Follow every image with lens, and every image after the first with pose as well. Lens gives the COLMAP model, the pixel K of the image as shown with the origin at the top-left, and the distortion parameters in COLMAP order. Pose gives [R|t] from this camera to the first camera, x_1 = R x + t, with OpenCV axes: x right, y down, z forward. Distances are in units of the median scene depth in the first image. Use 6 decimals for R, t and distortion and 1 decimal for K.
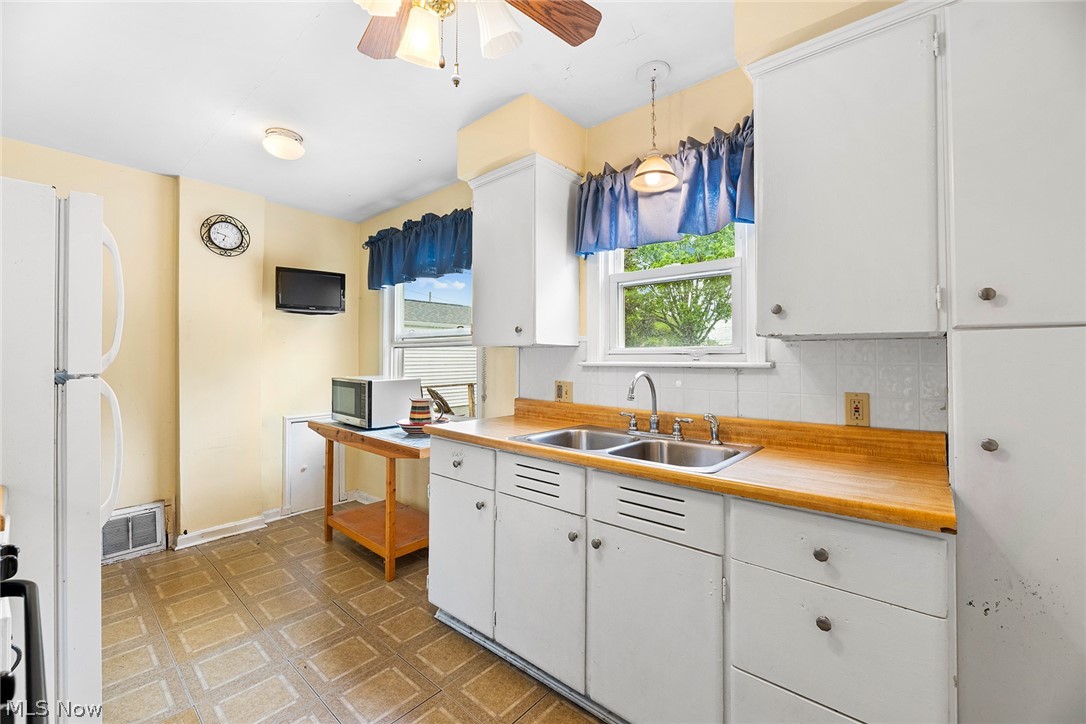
lens RADIAL K [[448.0, 0, 546.0], [0, 448.0, 358.7], [0, 0, 1]] dist [-0.001098, -0.000236]
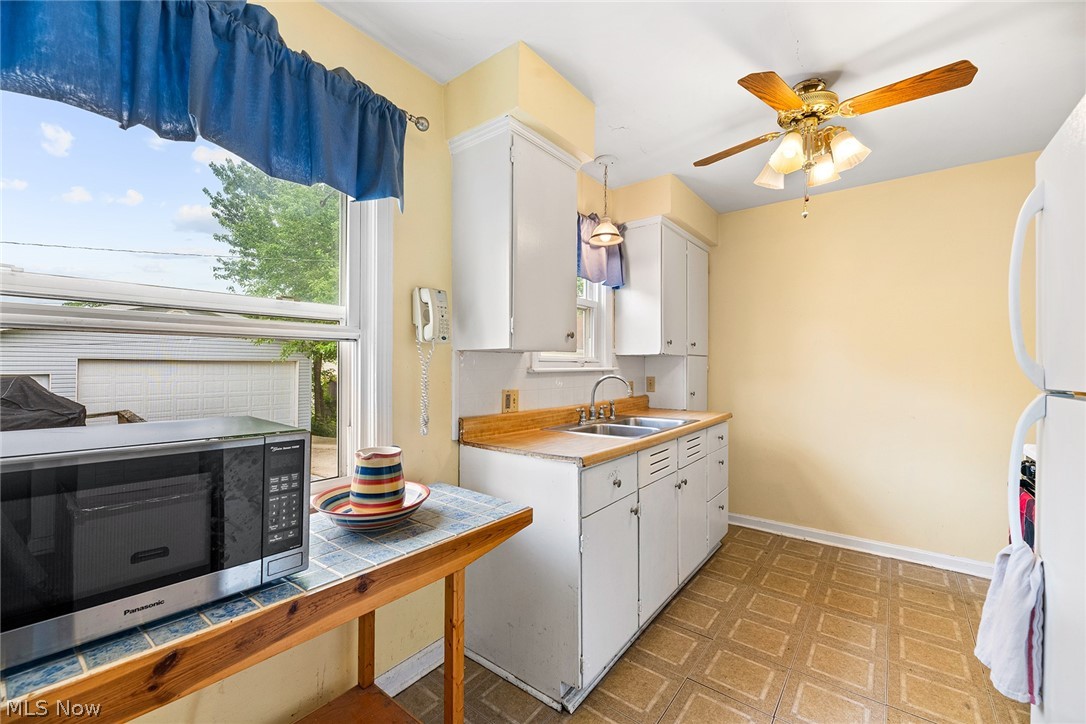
lens RADIAL K [[448.0, 0, 544.9], [0, 448.0, 361.1], [0, 0, 1]] dist [-0.001098, -0.000236]
pose [[-0.065829, 0.000688, 0.997831, -0.908499], [-0.007013, 0.999975, -0.001152, -0.008903], [-0.997806, -0.007073, -0.065822, 1.004881]]
